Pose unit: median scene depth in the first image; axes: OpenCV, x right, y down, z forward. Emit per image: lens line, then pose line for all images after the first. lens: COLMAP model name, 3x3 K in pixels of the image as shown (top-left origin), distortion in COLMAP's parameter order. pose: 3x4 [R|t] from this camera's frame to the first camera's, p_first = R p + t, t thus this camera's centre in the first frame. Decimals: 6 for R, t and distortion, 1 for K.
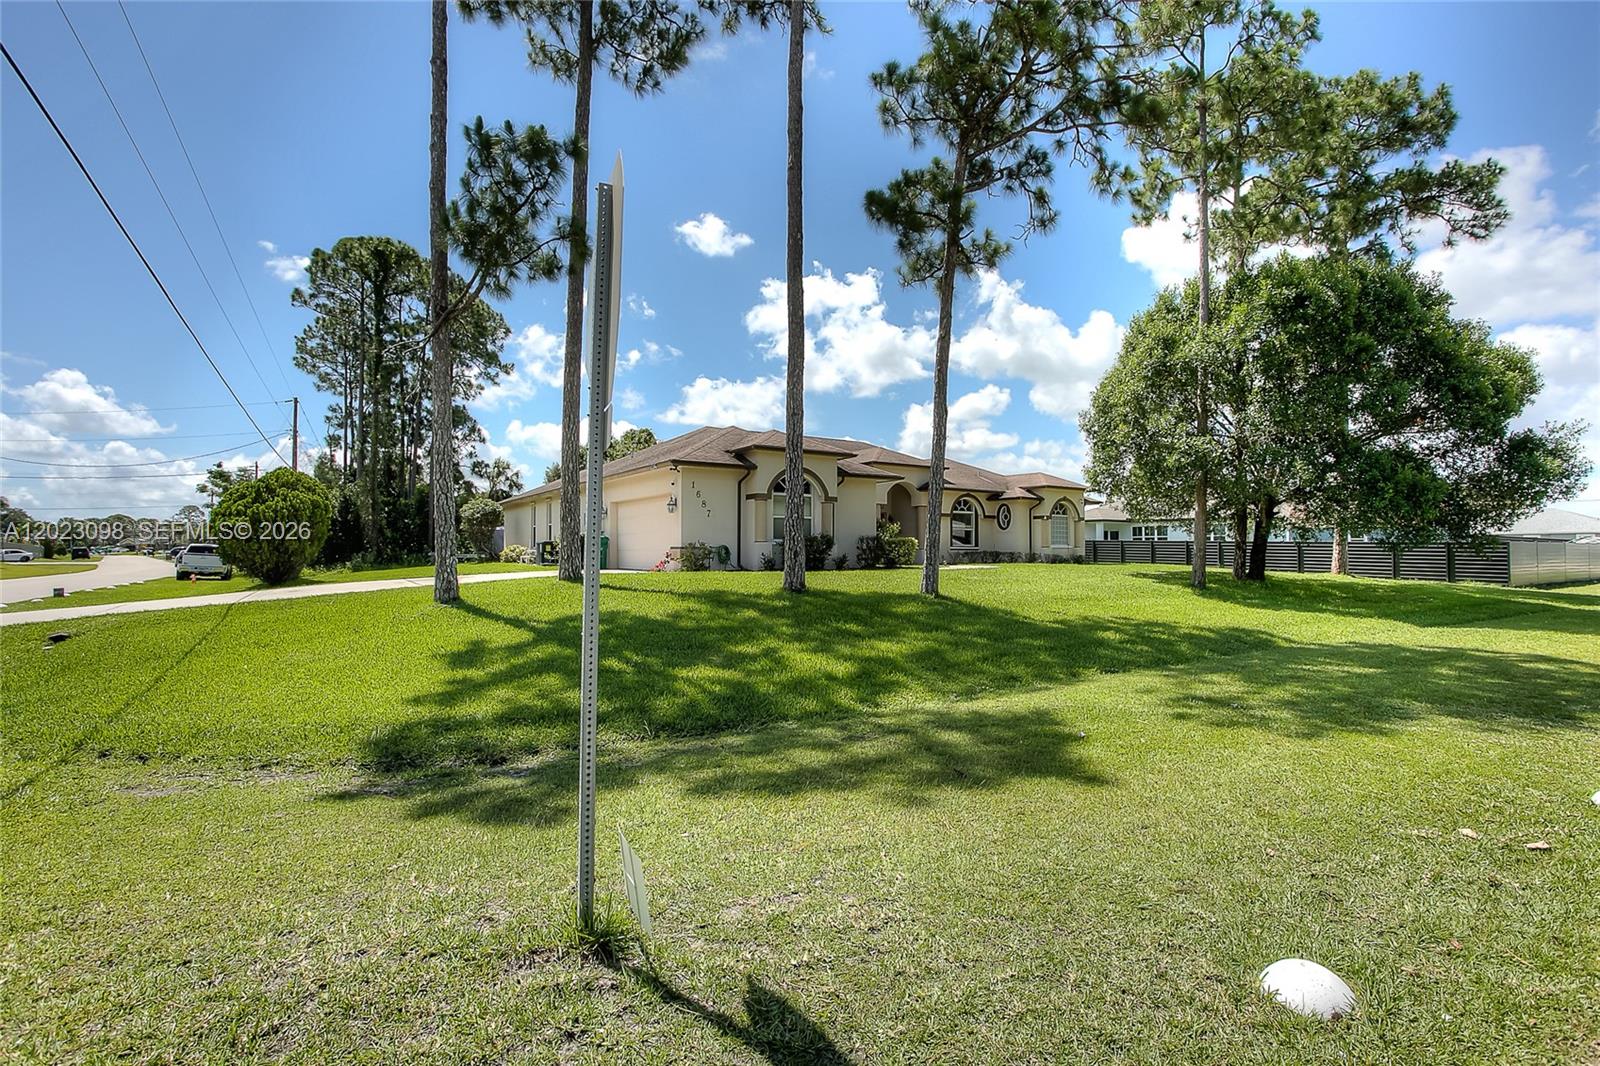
lens RADIAL K [[793.8, 0, 791.3], [0, 793.8, 534.8], [0, 0, 1]] dist [-0.025535, 0.041318]
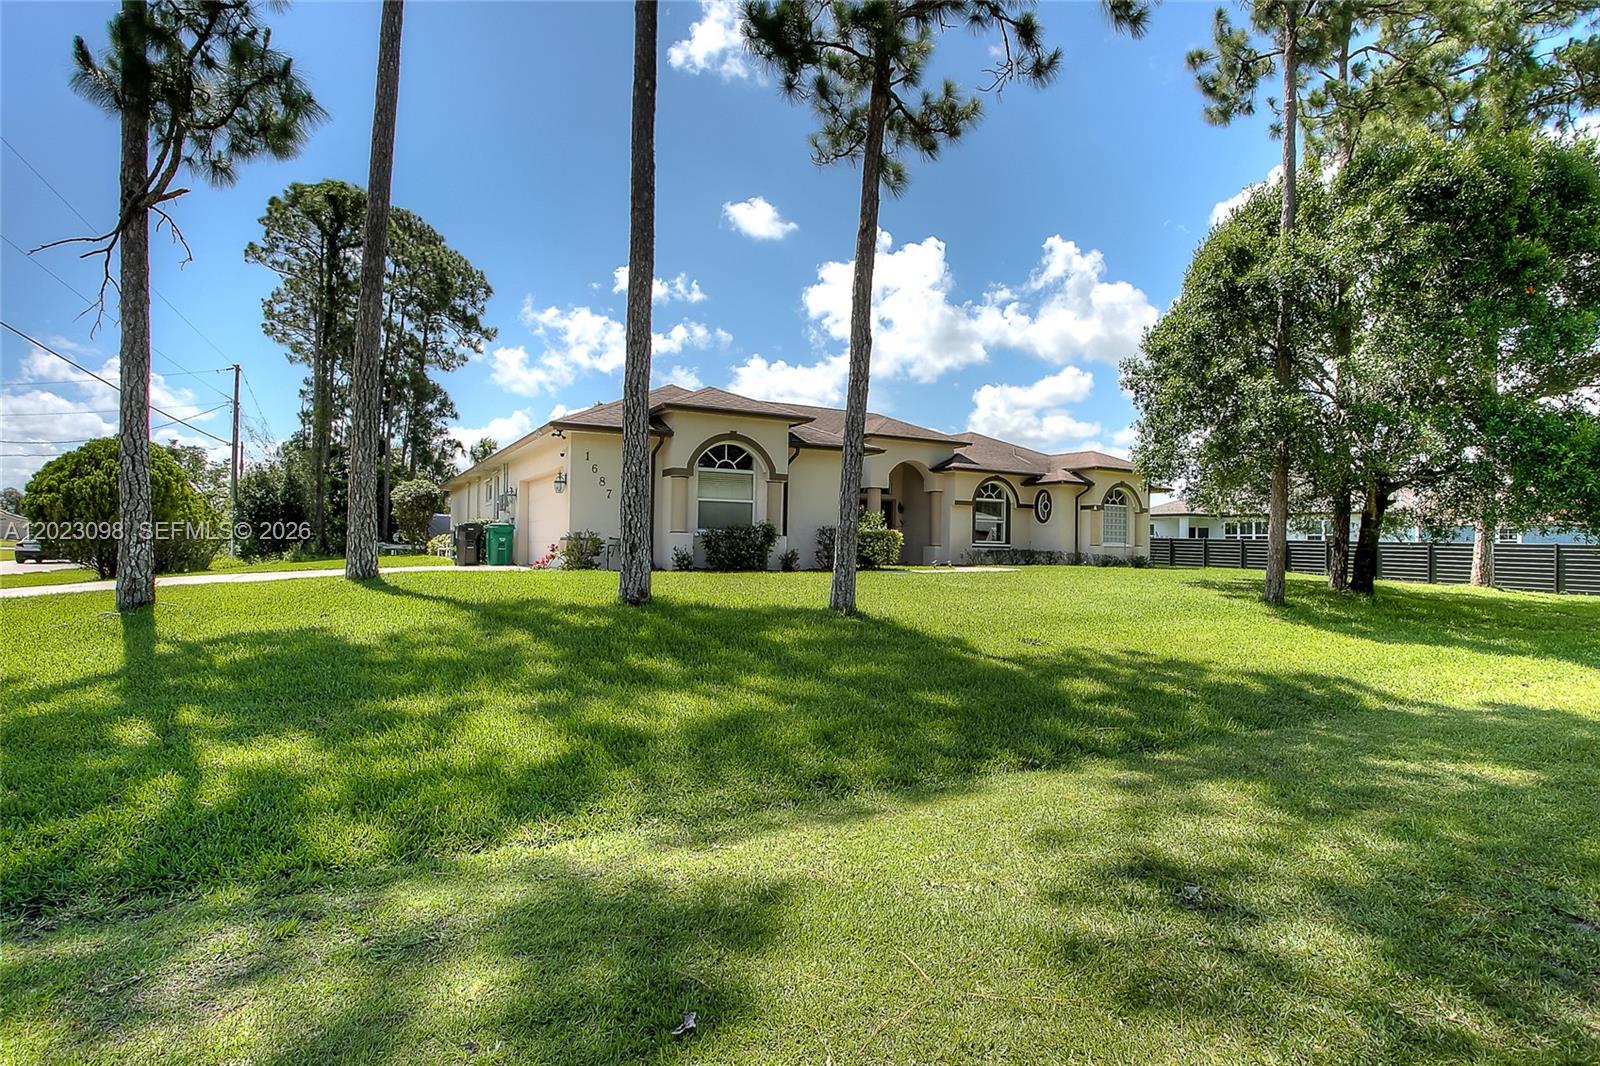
lens RADIAL K [[889.7, 0, 784.5], [0, 889.7, 532.9], [0, 0, 1]] dist [-0.040728, 0.028109]
pose [[0.997316, 0.011488, -0.072305, 0.101352], [-0.011210, 0.999928, 0.004252, 0.003754], [0.072349, -0.003430, 0.997373, 0.136040]]
